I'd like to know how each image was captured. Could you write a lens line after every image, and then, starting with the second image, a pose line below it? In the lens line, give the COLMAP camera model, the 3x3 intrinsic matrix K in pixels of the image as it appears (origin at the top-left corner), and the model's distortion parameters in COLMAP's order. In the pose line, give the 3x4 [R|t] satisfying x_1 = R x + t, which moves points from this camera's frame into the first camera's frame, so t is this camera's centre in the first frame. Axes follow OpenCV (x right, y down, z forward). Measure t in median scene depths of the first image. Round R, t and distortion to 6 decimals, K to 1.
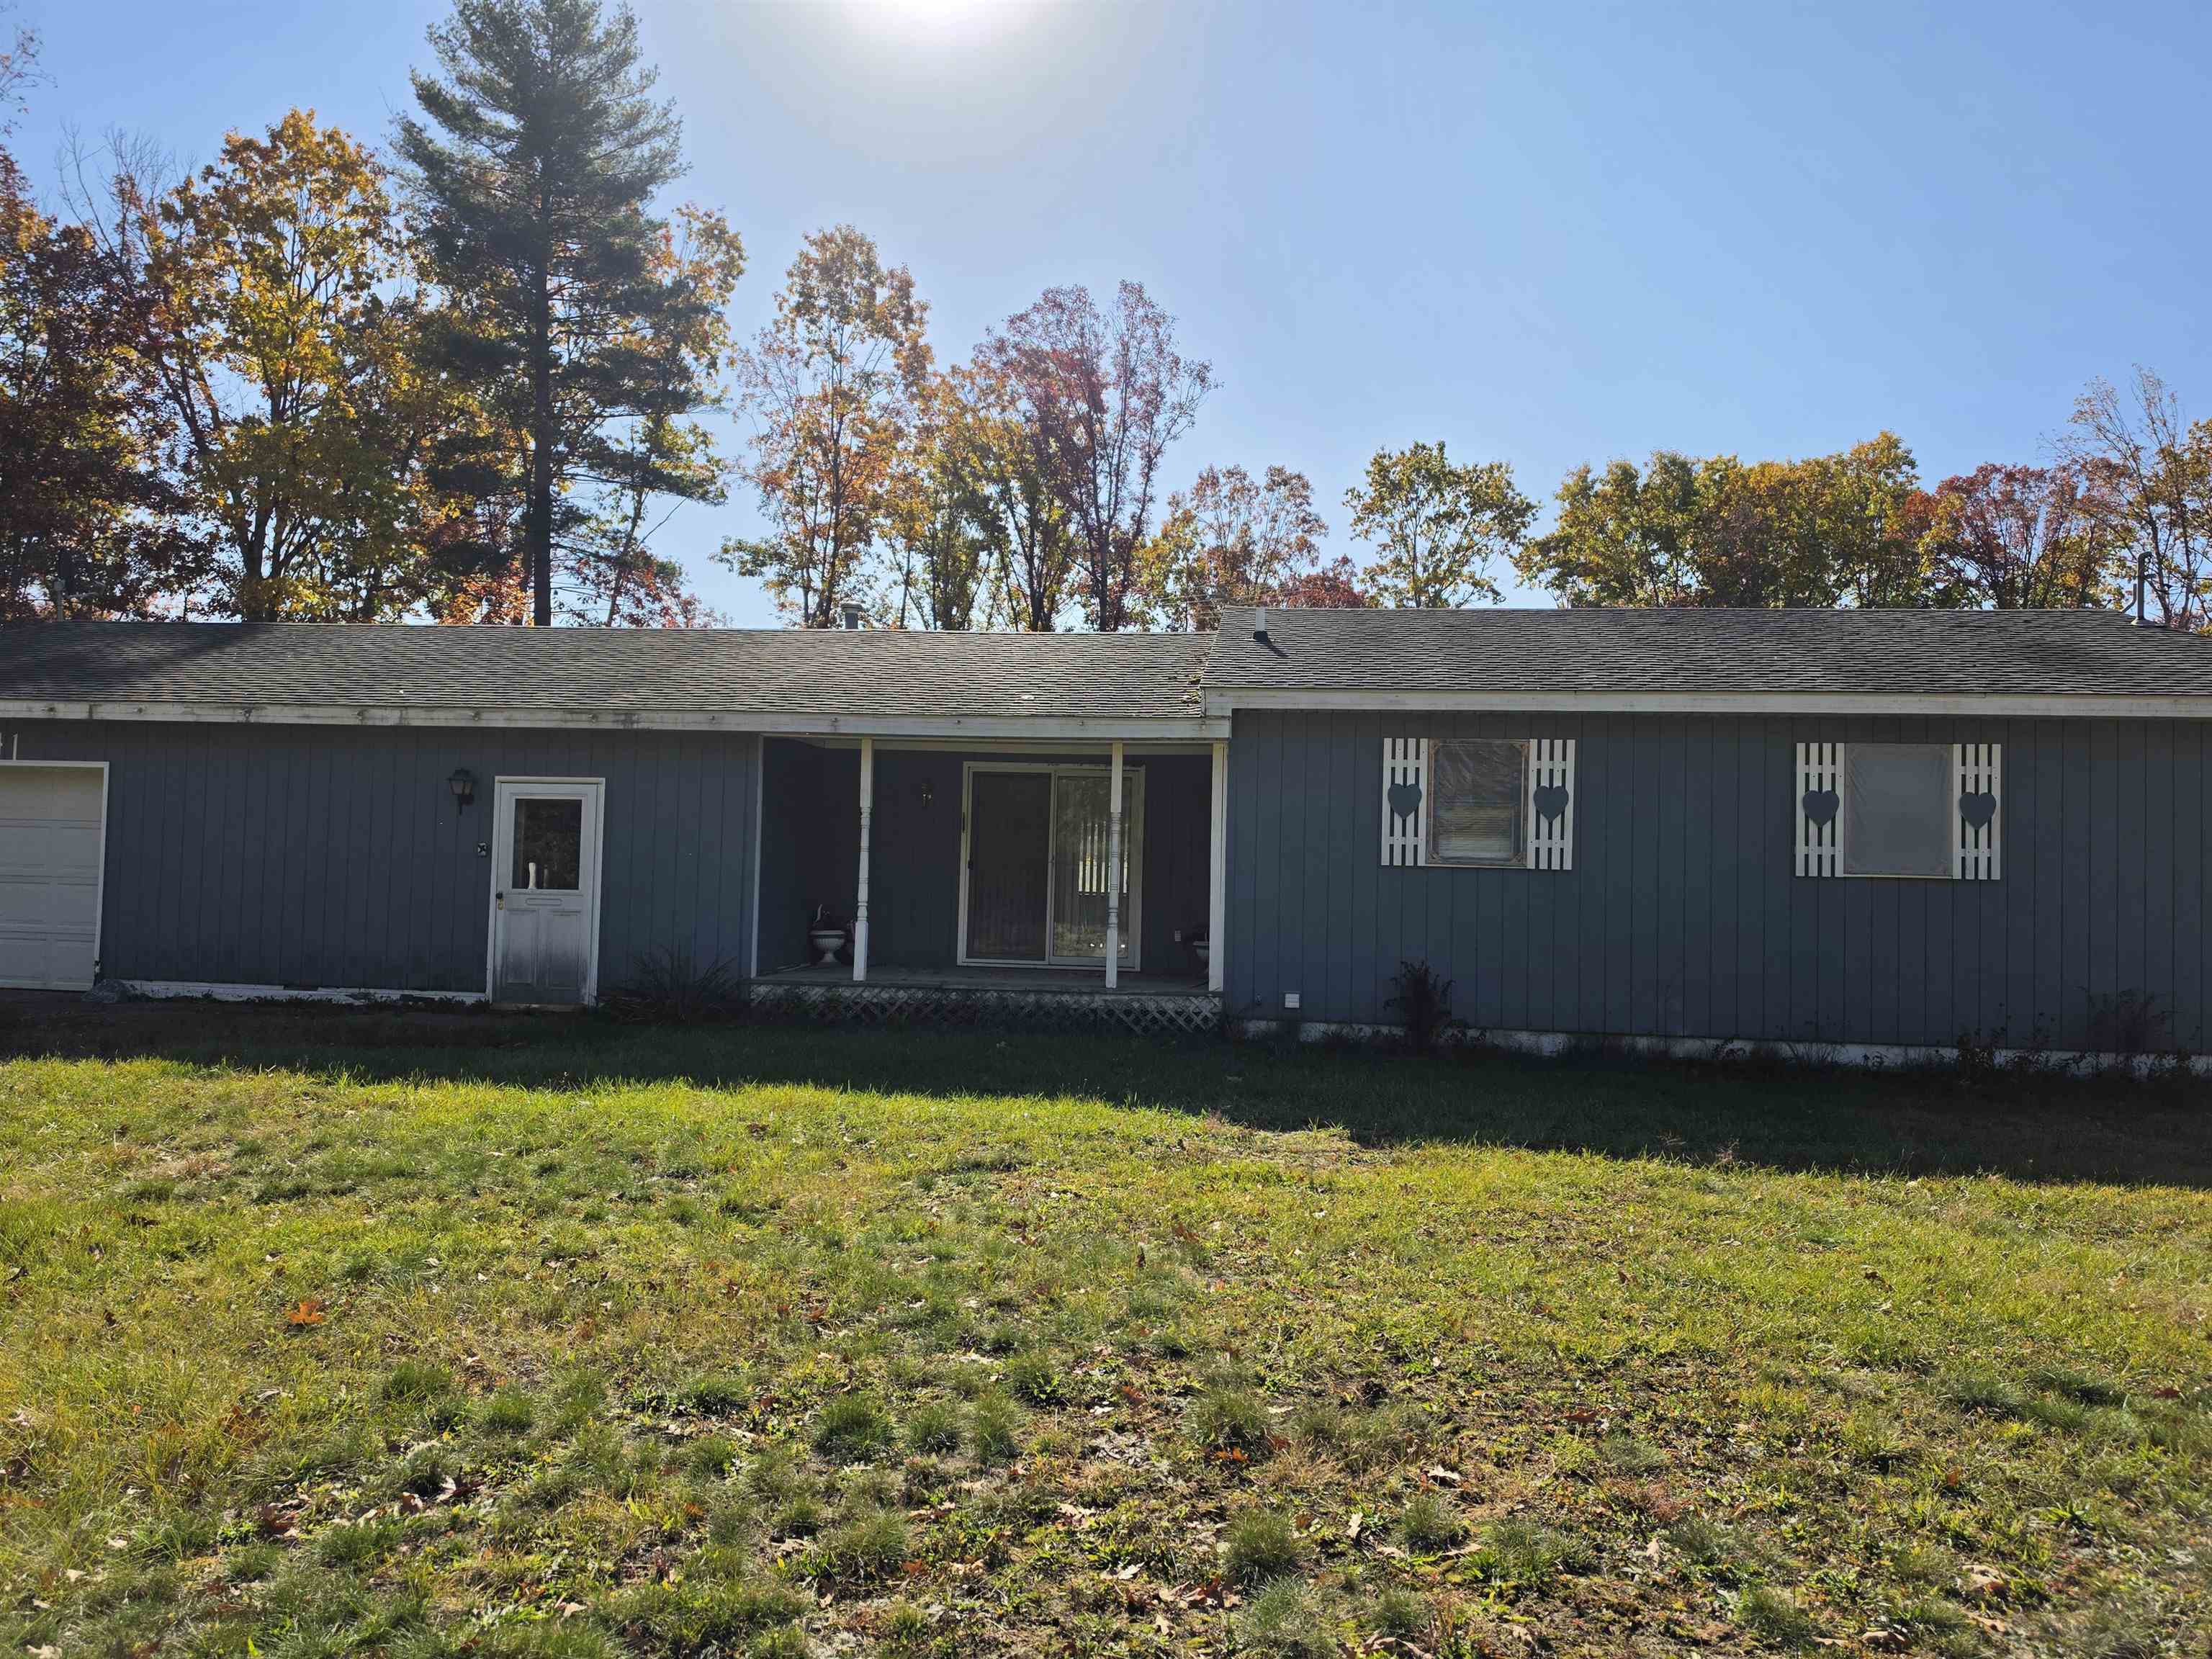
lens RADIAL K [[1498.4, 0, 1094.5], [0, 1498.4, 836.6], [0, 0, 1]] dist [0.118659, -0.171211]
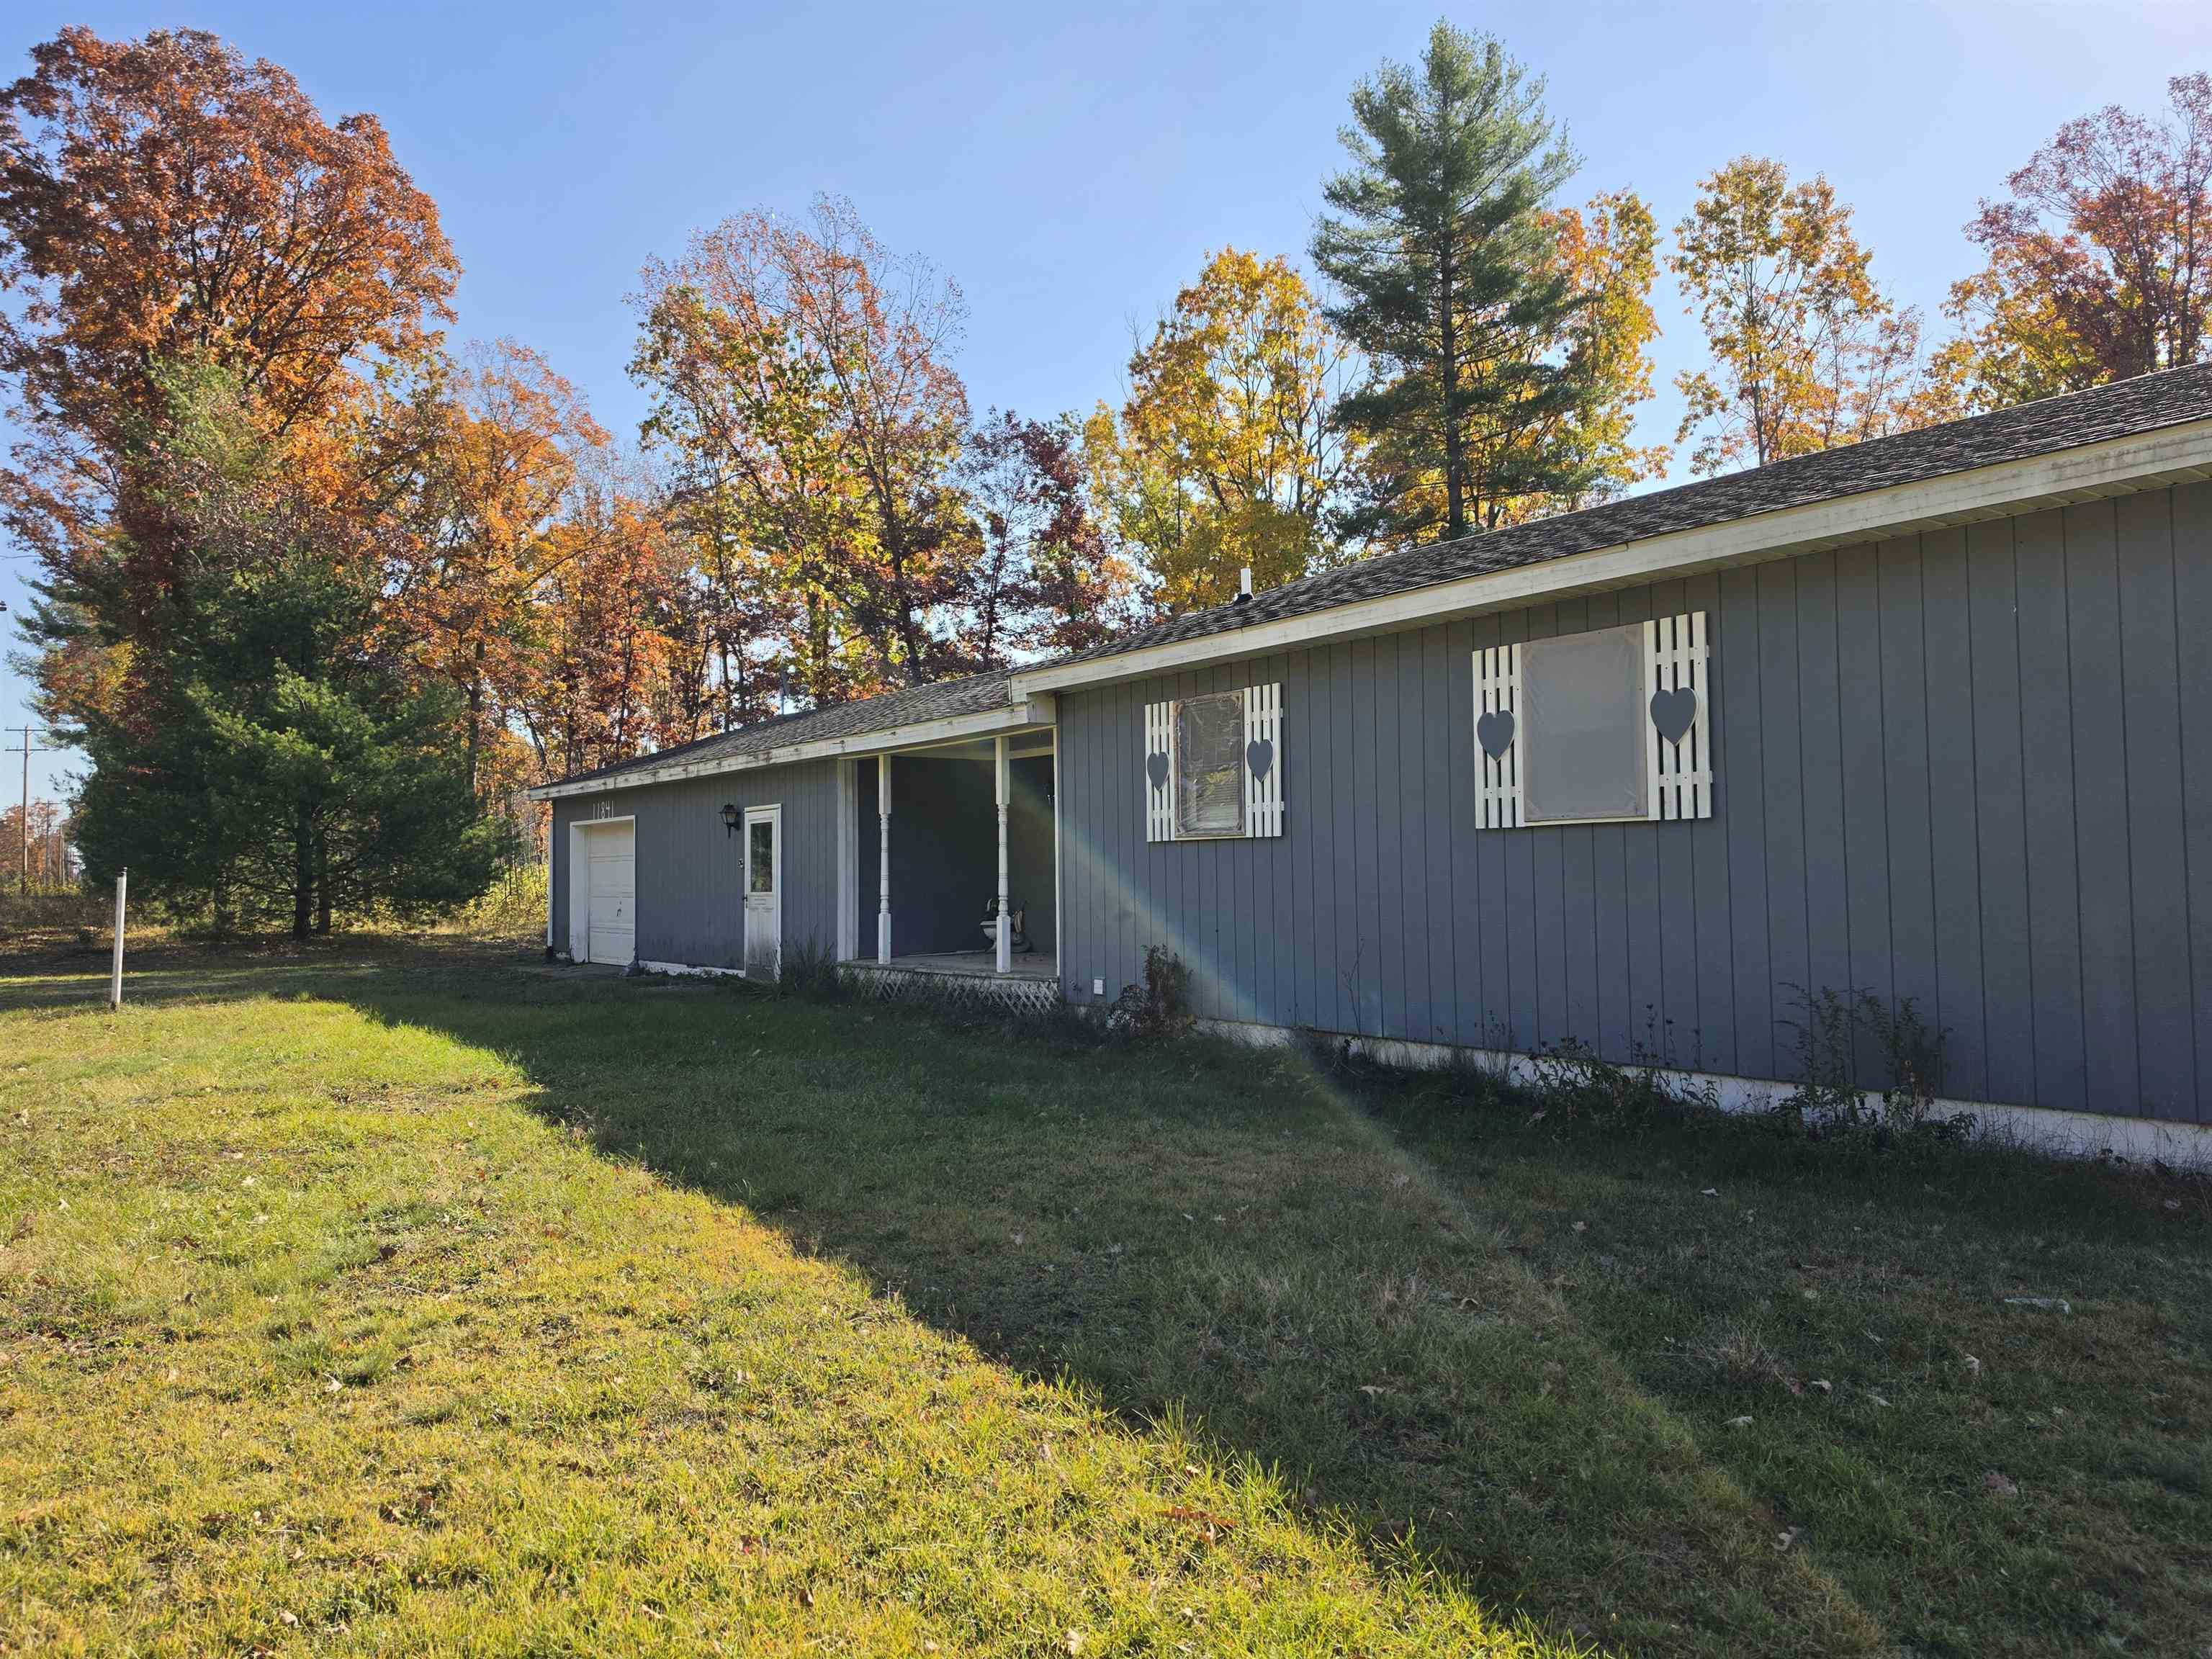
lens RADIAL K [[1498.4, 0, 1094.5], [0, 1498.4, 836.6], [0, 0, 1]] dist [0.118659, -0.171211]
pose [[0.685877, -0.053306, -0.725763, 0.794916], [0.048344, 0.998448, -0.027647, 0.037494], [0.726110, -0.016123, 0.687389, 0.321683]]
